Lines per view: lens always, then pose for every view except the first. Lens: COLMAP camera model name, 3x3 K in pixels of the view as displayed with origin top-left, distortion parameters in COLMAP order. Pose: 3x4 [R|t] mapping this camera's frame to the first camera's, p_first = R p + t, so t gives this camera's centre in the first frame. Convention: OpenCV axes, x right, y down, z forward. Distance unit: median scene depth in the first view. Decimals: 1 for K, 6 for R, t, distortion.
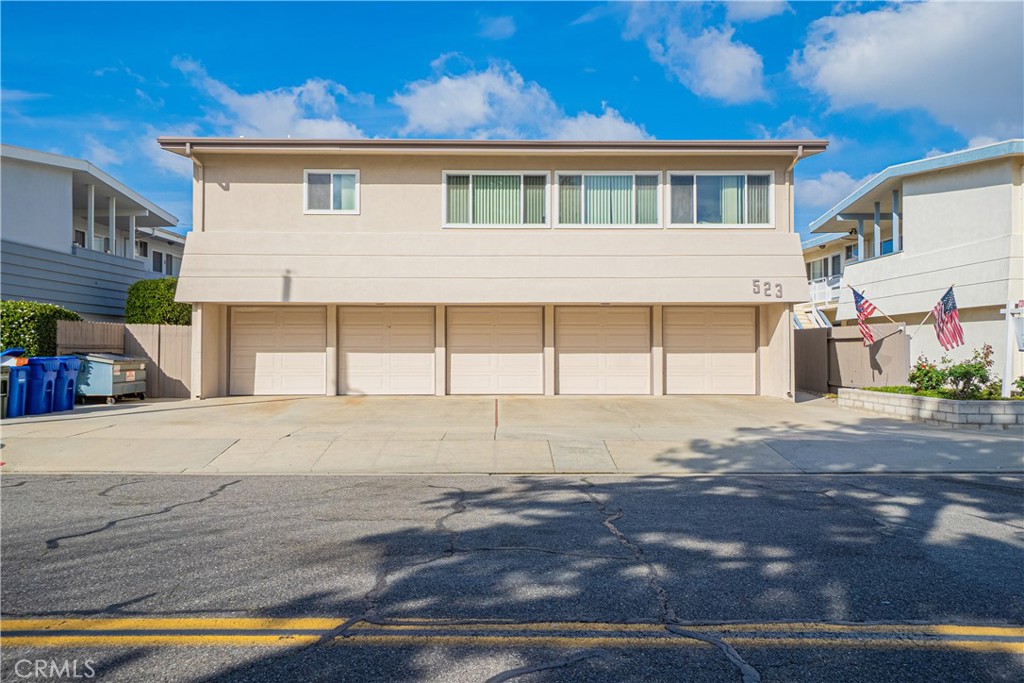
lens RADIAL K [[719.7, 0, 512.0], [0, 719.7, 341.5], [0, 0, 1]] dist [0.027772, -0.003738]
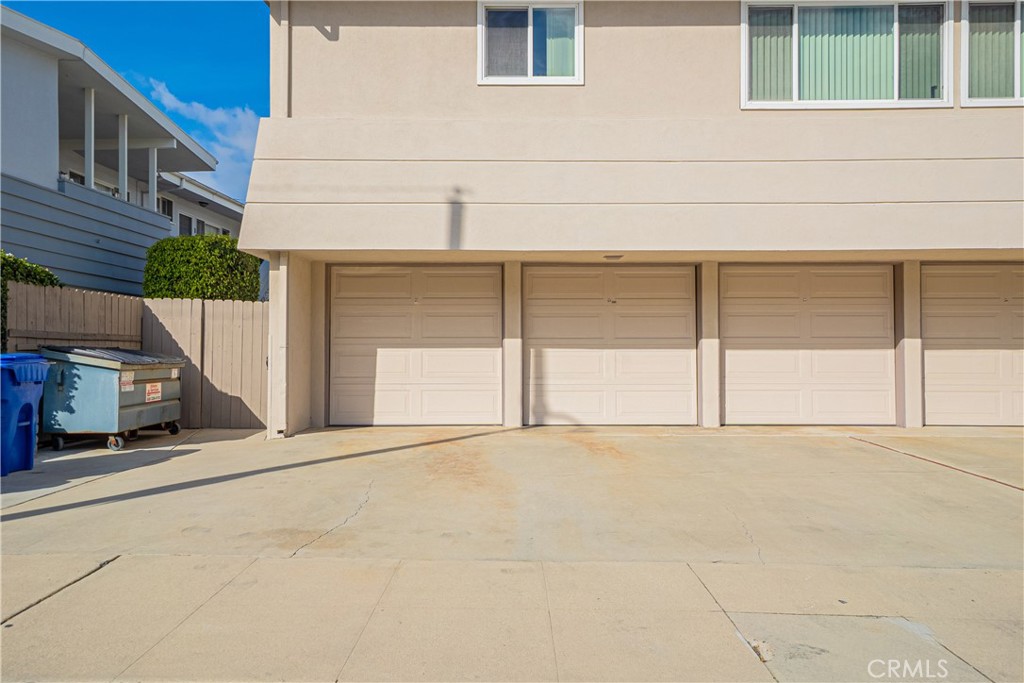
lens RADIAL K [[719.7, 0, 512.0], [0, 719.7, 341.5], [0, 0, 1]] dist [0.027772, -0.003738]
pose [[0.999845, -0.000434, -0.017578, -0.252098], [0.000398, 0.999998, -0.002037, 0.011830], [0.017579, 0.002029, 0.999843, 0.469980]]
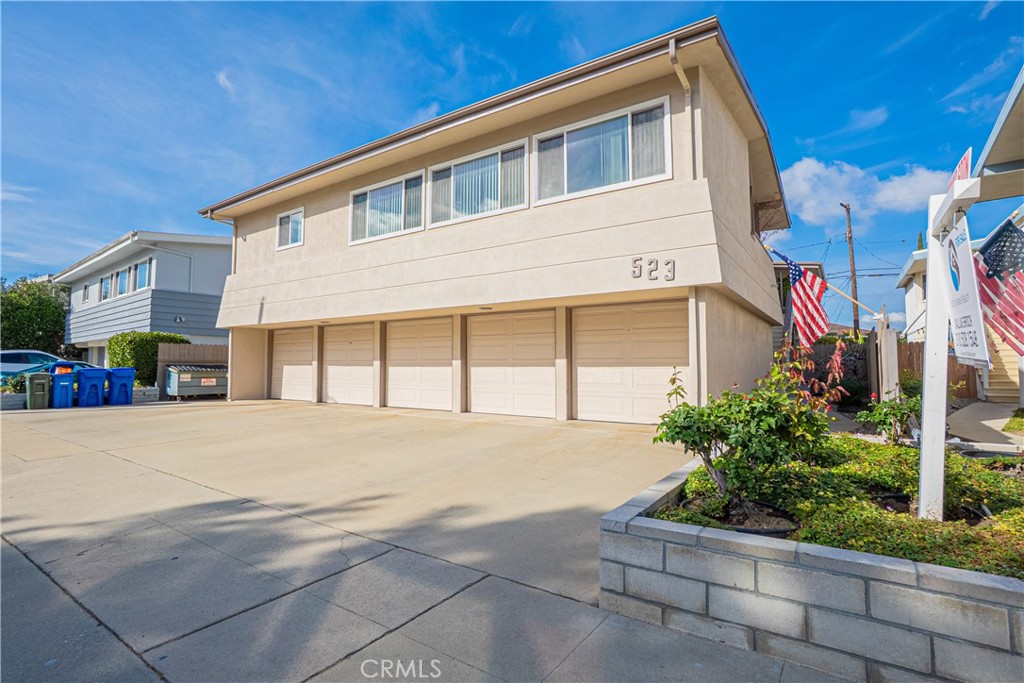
lens RADIAL K [[487.9, 0, 512.0], [0, 487.9, 341.5], [0, 0, 1]] dist [-0.036248, 0.000307]
pose [[0.825460, -0.027222, -0.563804, 0.486924], [0.006860, 0.999246, -0.038203, 0.008833], [0.564419, 0.027668, 0.825024, 0.553612]]
